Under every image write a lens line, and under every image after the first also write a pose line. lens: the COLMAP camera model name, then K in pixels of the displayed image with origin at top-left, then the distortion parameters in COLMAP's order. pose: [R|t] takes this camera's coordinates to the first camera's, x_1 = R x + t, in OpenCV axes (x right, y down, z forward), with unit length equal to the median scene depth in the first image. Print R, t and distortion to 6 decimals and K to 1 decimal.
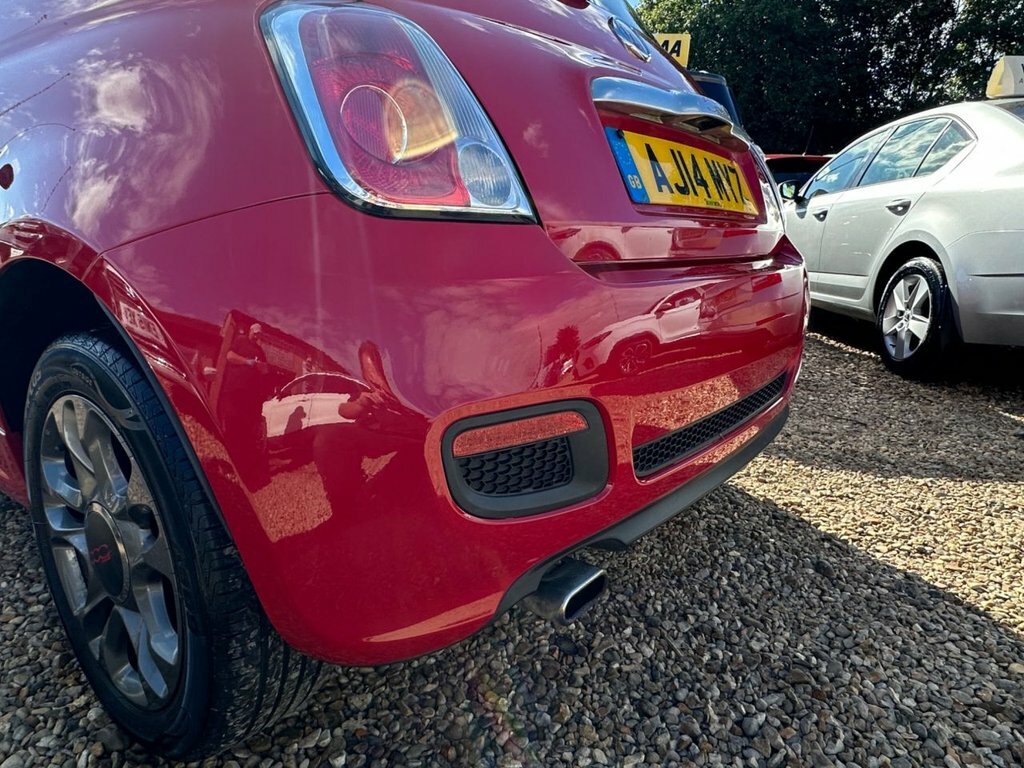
lens RADIAL K [[636.0, 0, 503.8], [0, 636.0, 400.6], [0, 0, 1]] dist [-0.007329, 0.004091]
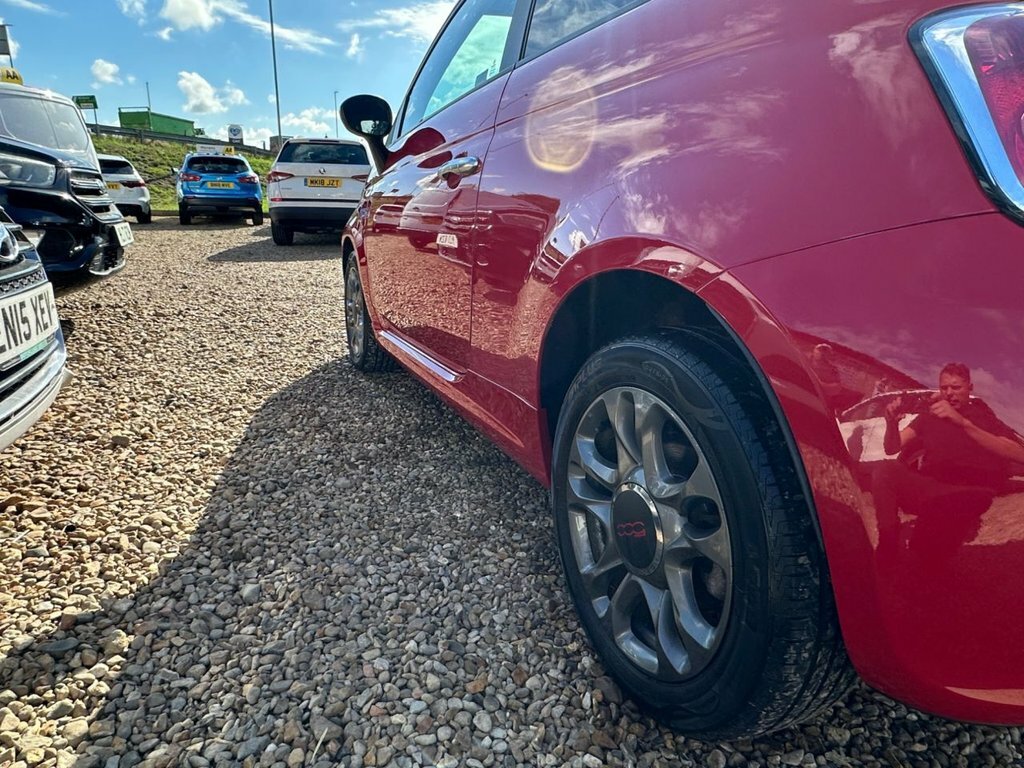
lens RADIAL K [[636.0, 0, 514.2], [0, 636.0, 394.9], [0, 0, 1]] dist [-0.007329, 0.004091]
pose [[0.872001, 0.118706, -0.474893, -0.211405], [-0.122651, 0.992188, 0.022799, 0.002959], [0.473890, 0.038365, 0.879748, -0.073448]]
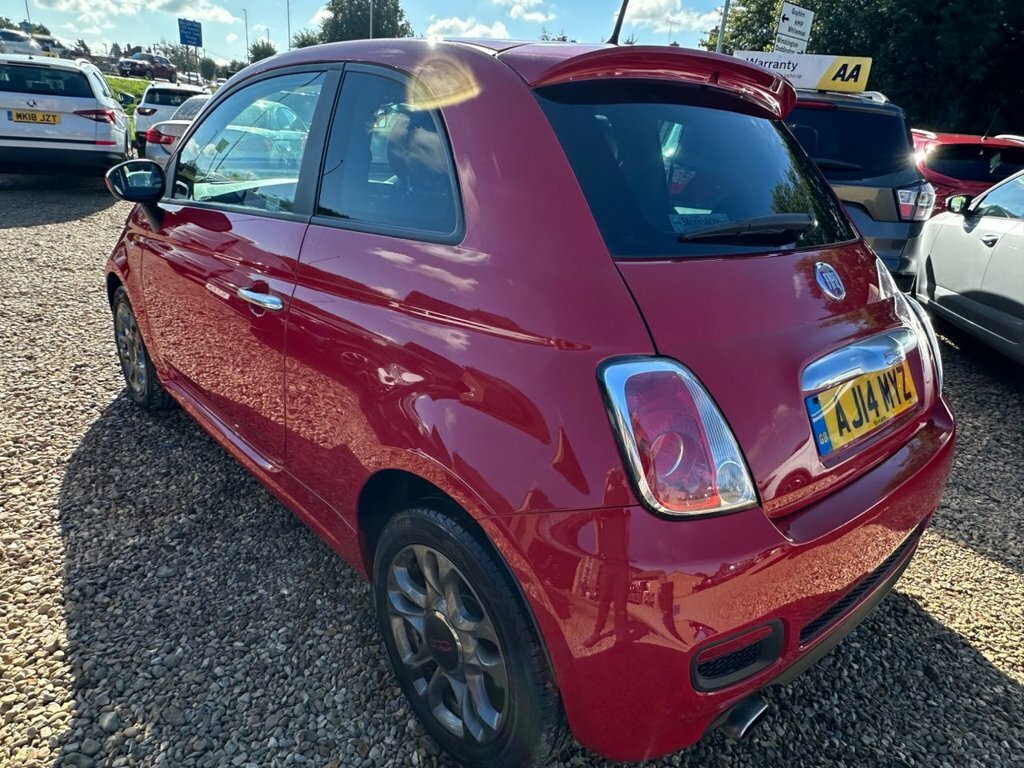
lens RADIAL K [[636.0, 0, 510.6], [0, 636.0, 397.9], [0, 0, 1]] dist [-0.007329, 0.004091]
pose [[0.983810, 0.097707, -0.150237, -0.193790], [-0.082607, 0.991176, 0.103668, -0.378798], [0.159040, -0.089579, 0.983200, -0.335482]]
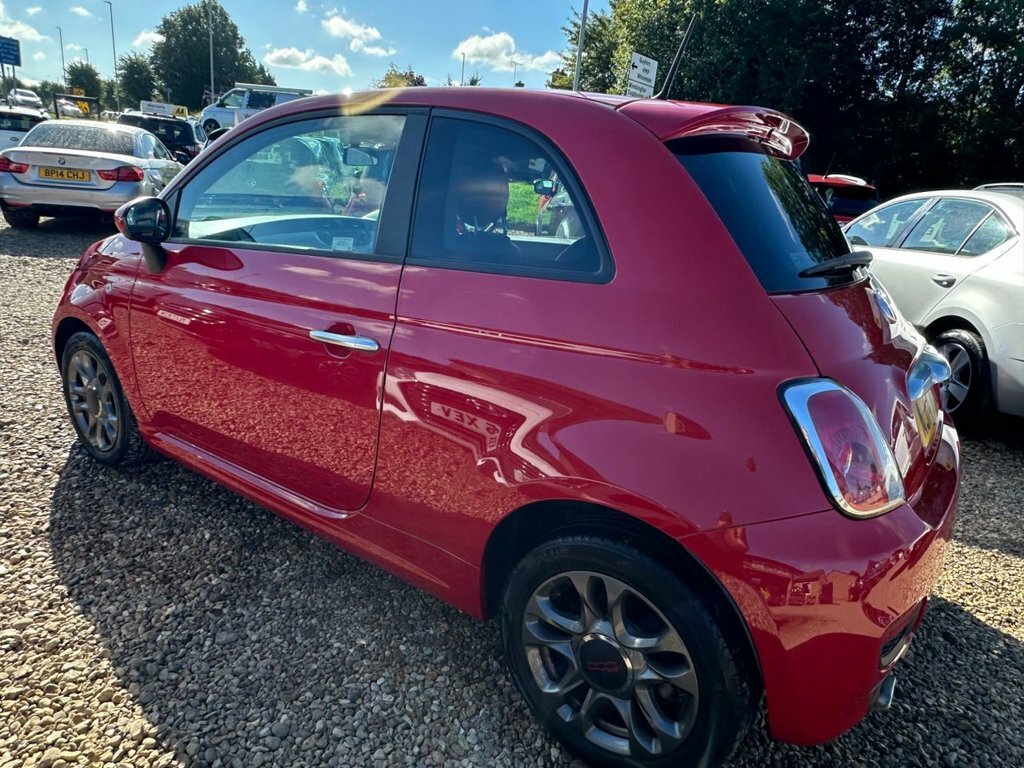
lens RADIAL K [[636.0, 0, 505.2], [0, 636.0, 398.3], [0, 0, 1]] dist [-0.007329, 0.004091]
pose [[0.998459, 0.034063, 0.043820, -0.676394], [-0.036179, 0.998171, 0.048433, -0.358561], [-0.042090, -0.049944, 0.997865, -0.414410]]
